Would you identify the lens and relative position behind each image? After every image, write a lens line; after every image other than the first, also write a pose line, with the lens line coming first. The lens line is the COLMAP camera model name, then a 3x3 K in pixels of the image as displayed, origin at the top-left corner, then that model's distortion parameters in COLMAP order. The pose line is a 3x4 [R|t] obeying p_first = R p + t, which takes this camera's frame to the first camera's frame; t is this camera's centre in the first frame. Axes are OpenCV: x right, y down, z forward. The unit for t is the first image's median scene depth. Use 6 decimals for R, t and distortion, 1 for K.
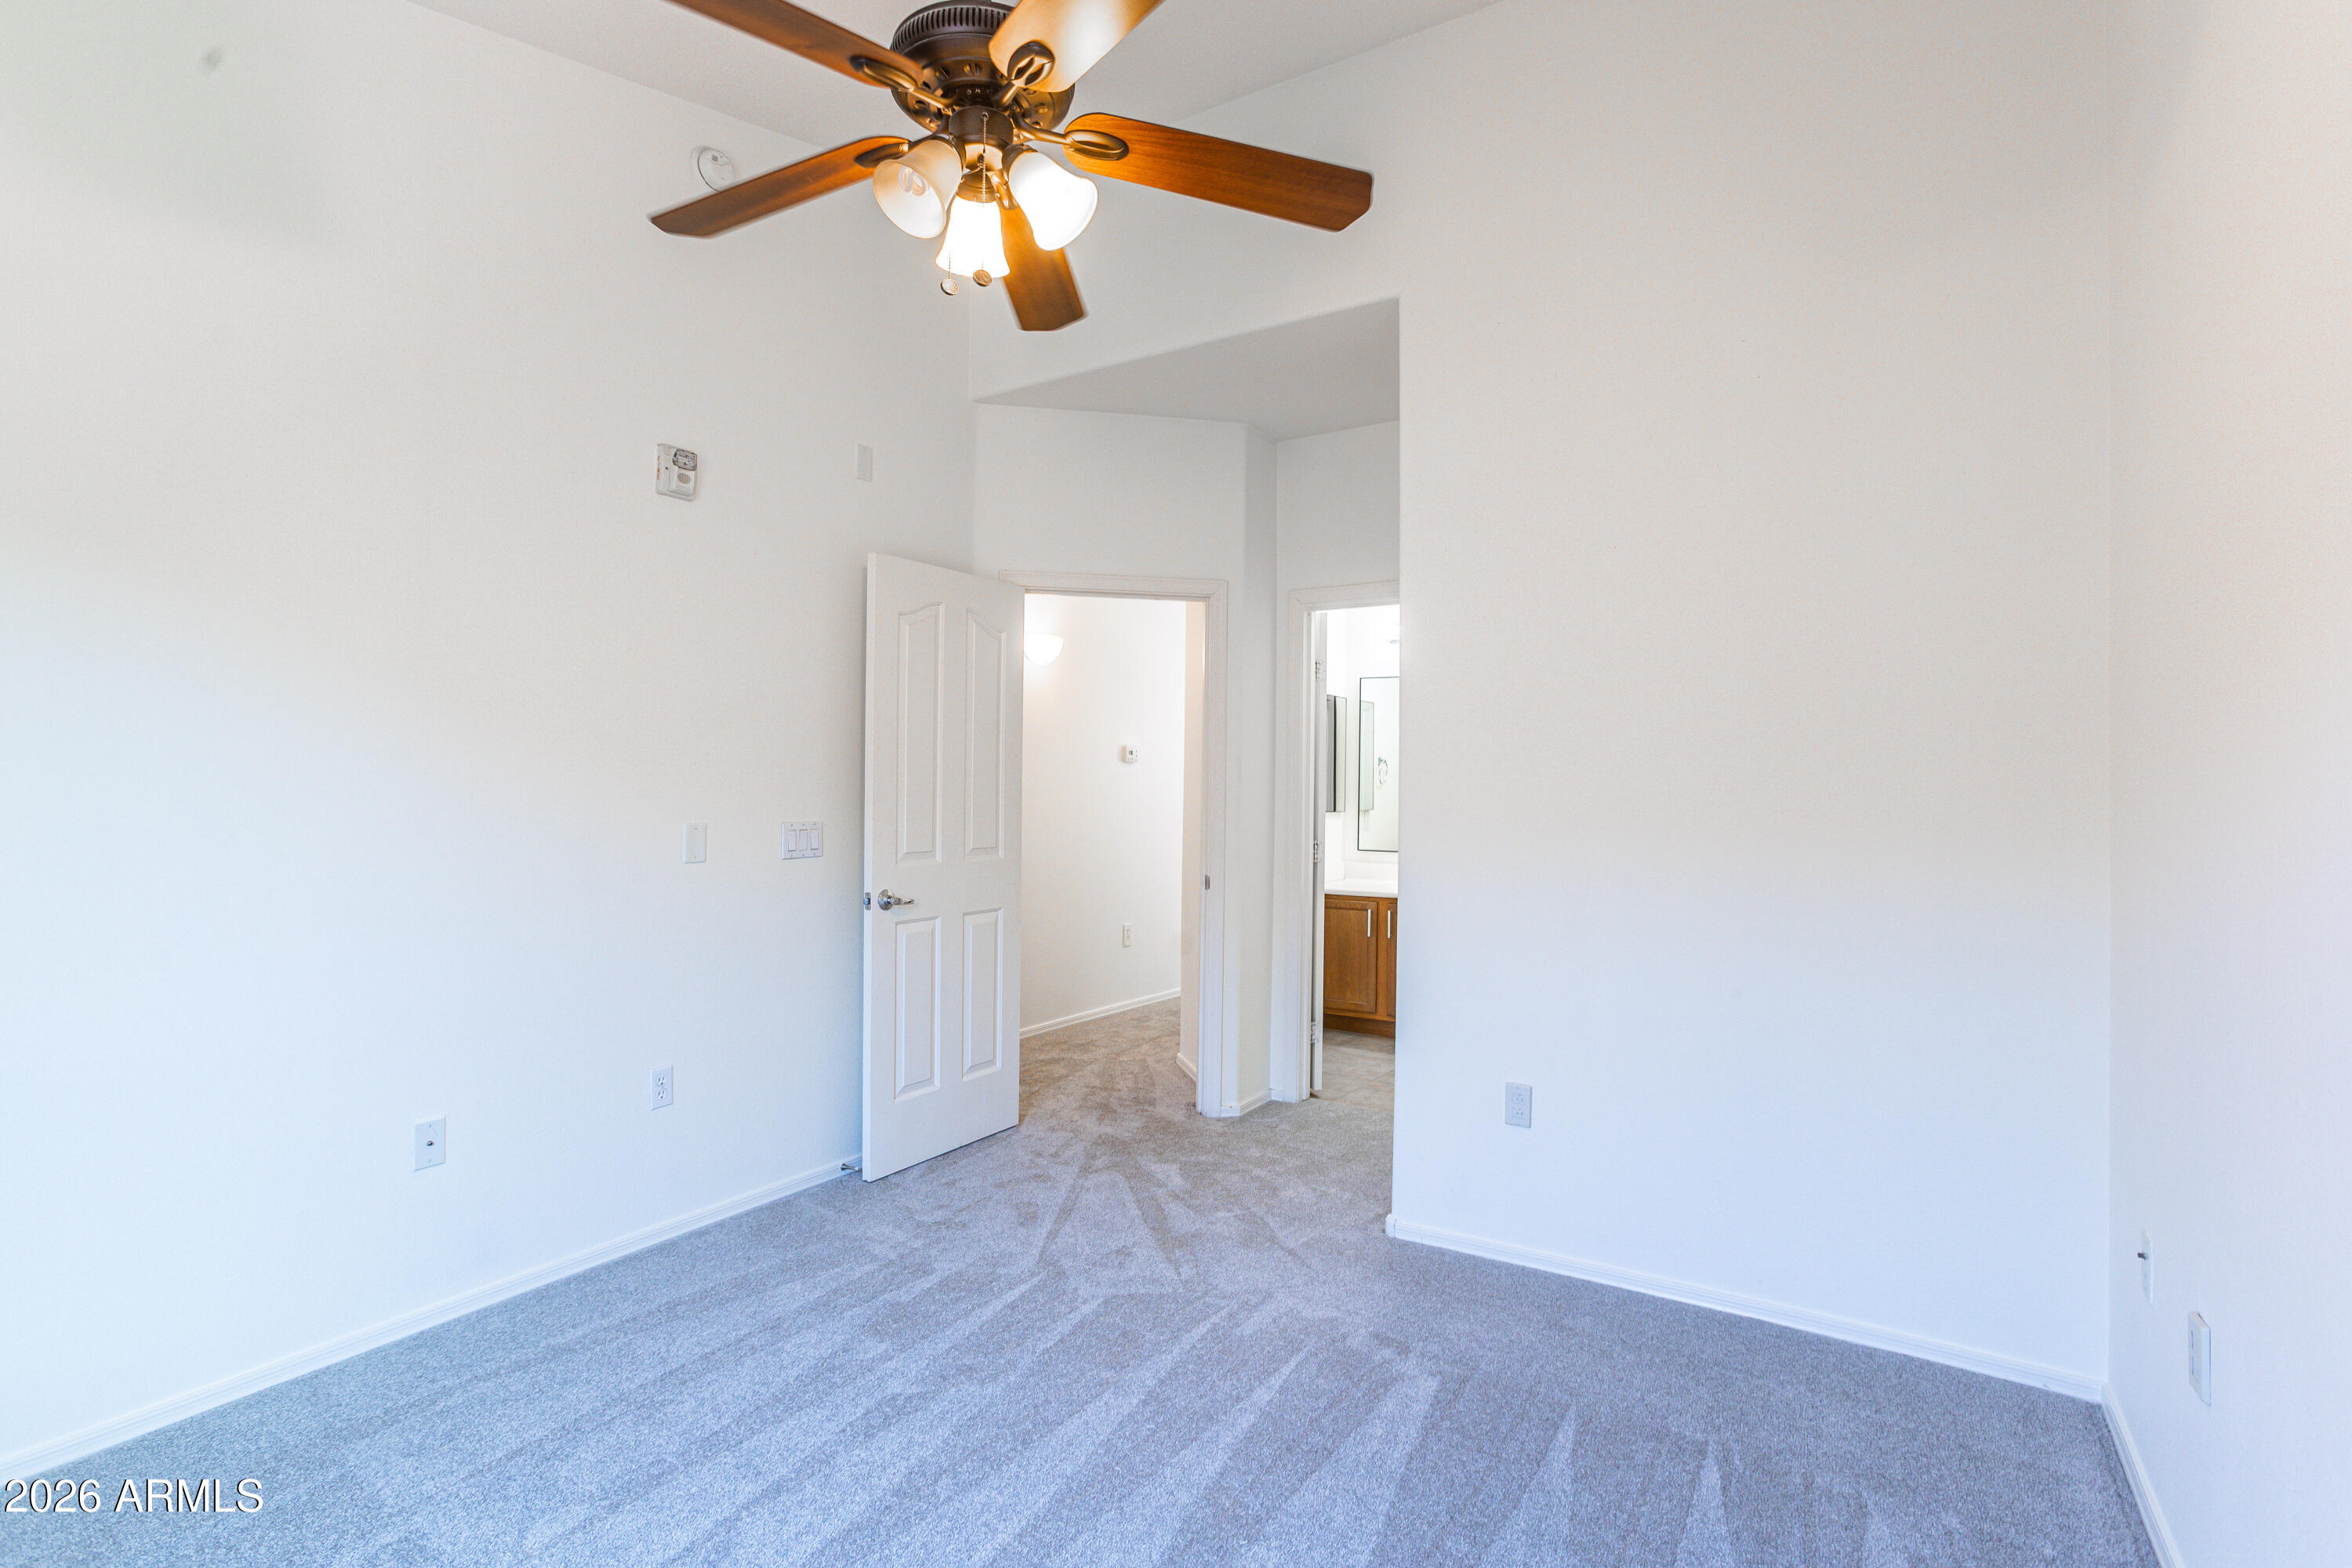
lens RADIAL K [[1132.7, 0, 1175.4], [0, 1132.7, 783.4], [0, 0, 1]] dist [-0.016540, -0.000119]
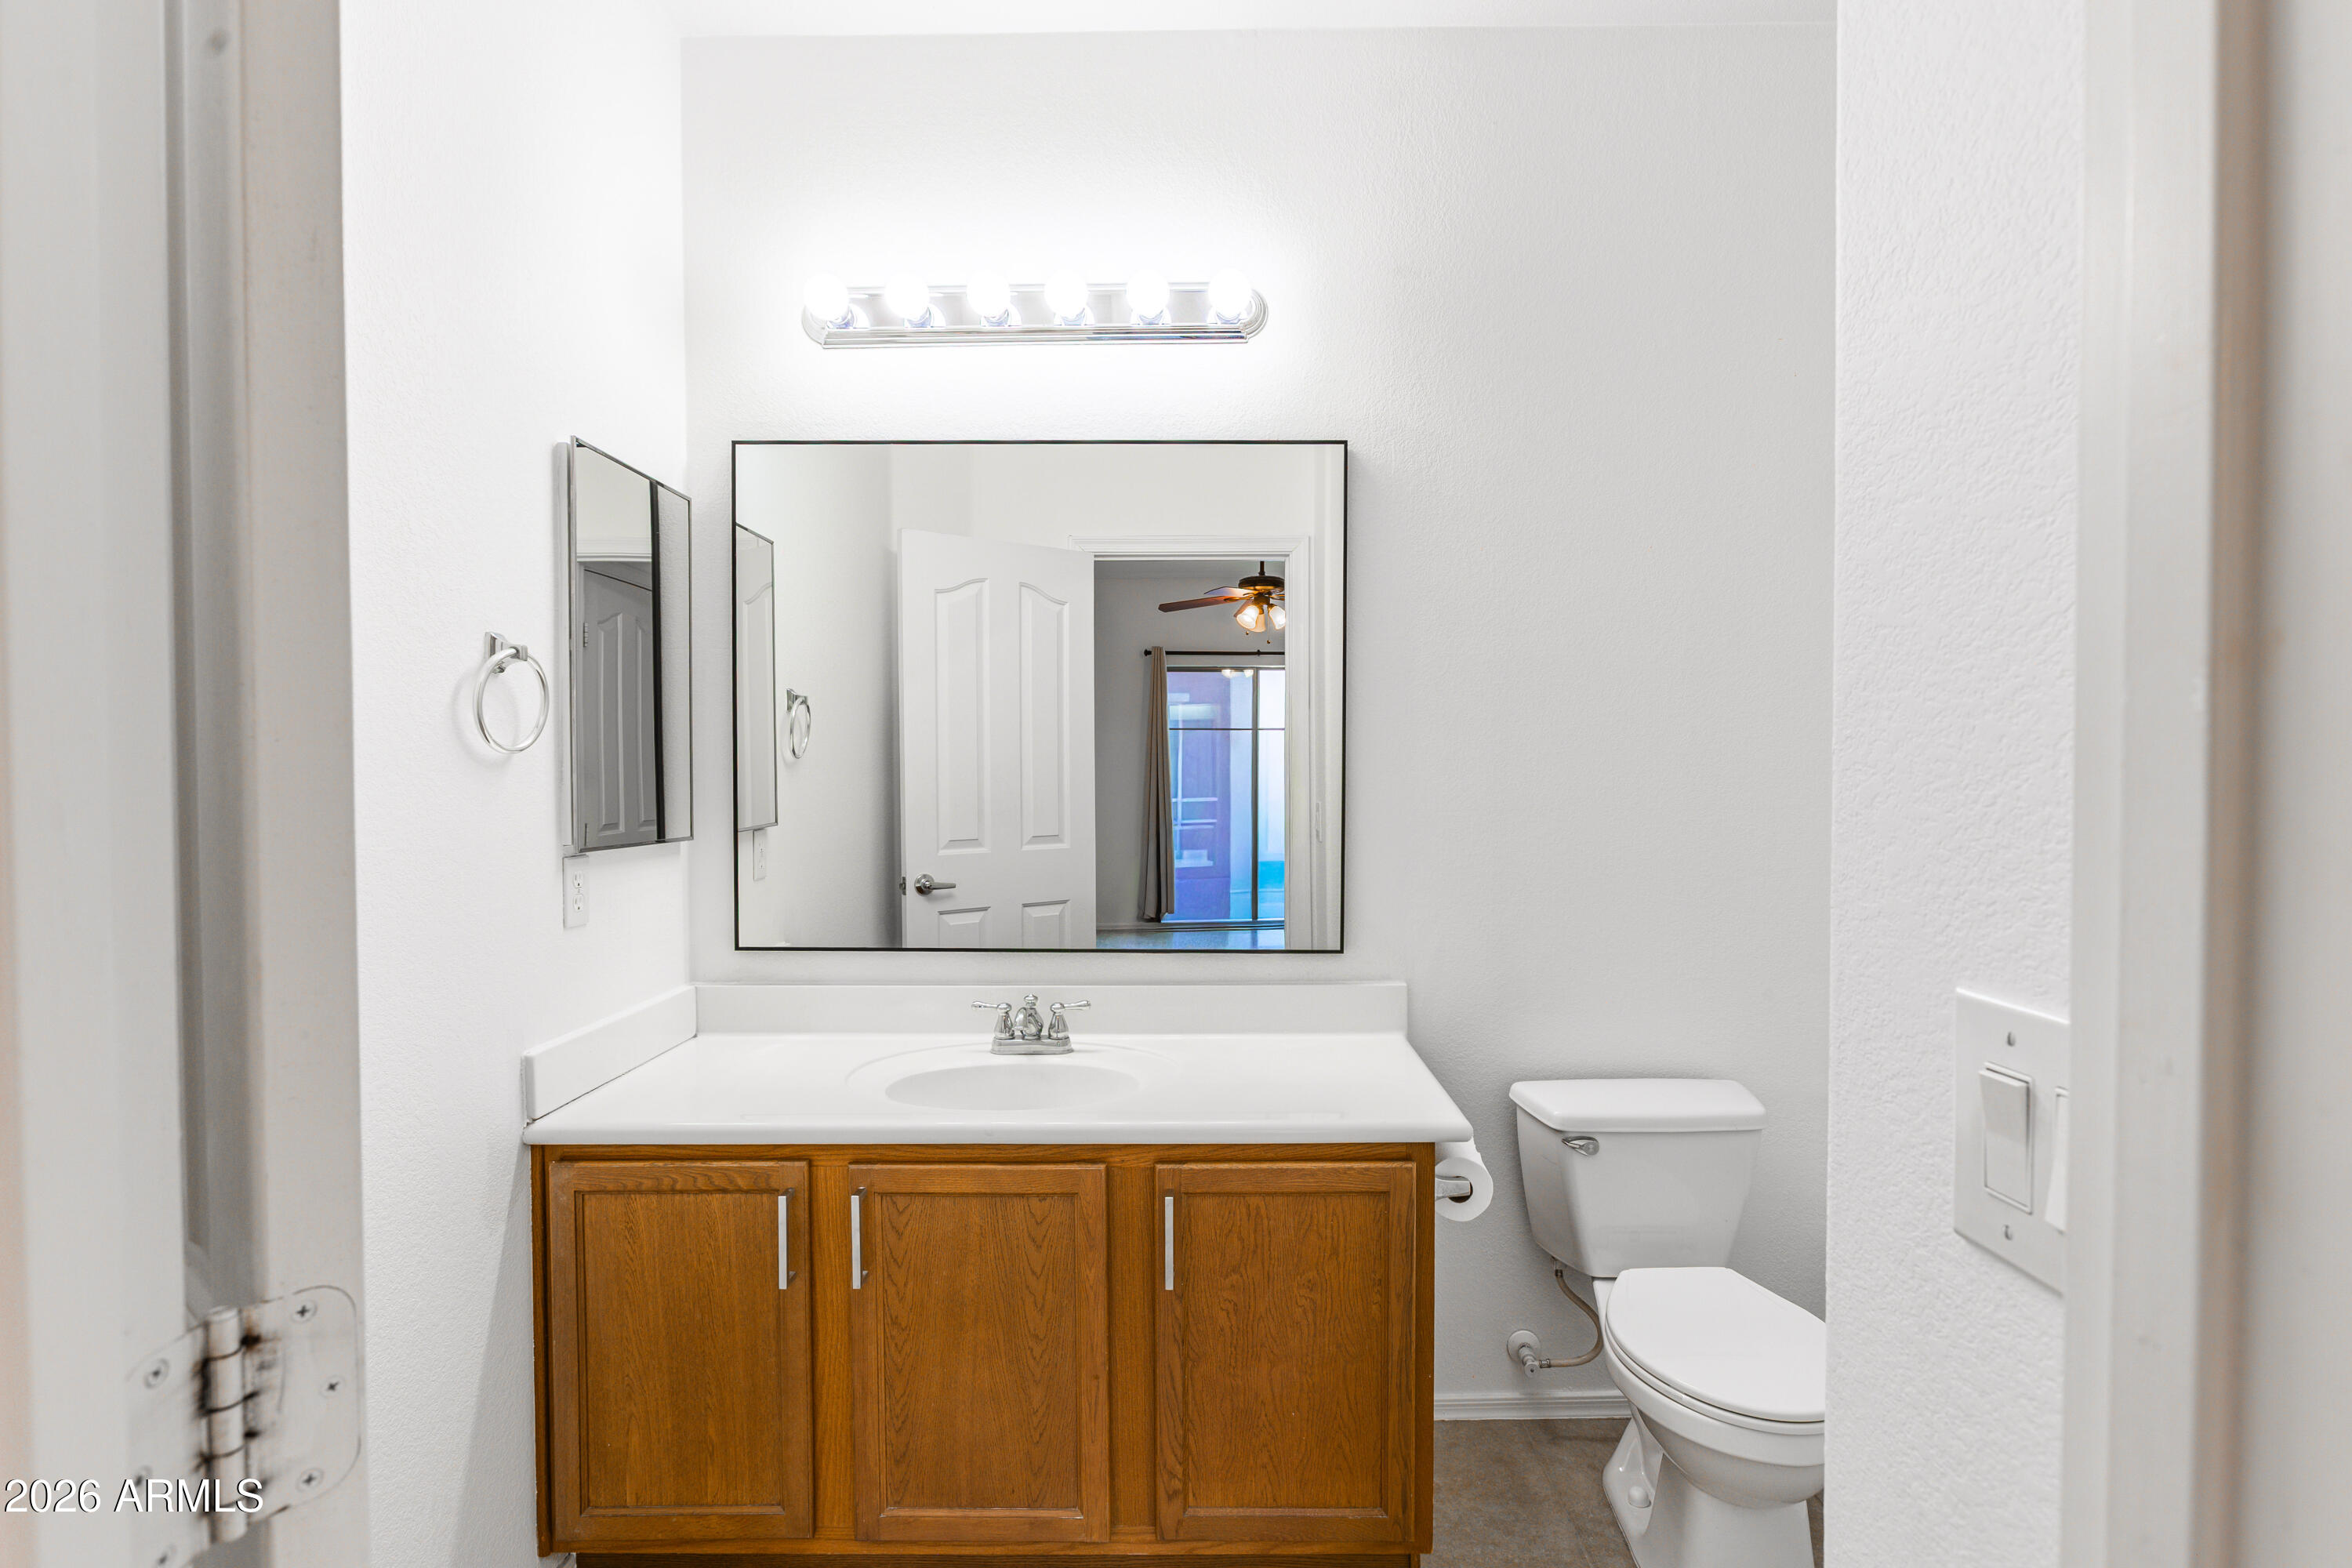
lens RADIAL K [[1132.7, 0, 1180.6], [0, 1132.7, 787.5], [0, 0, 1]] dist [-0.016540, -0.000119]
pose [[0.862320, -0.024225, 0.505784, 0.102669], [0.016293, 0.999665, 0.020100, 0.004788], [-0.506102, -0.009092, 0.862426, 0.619784]]
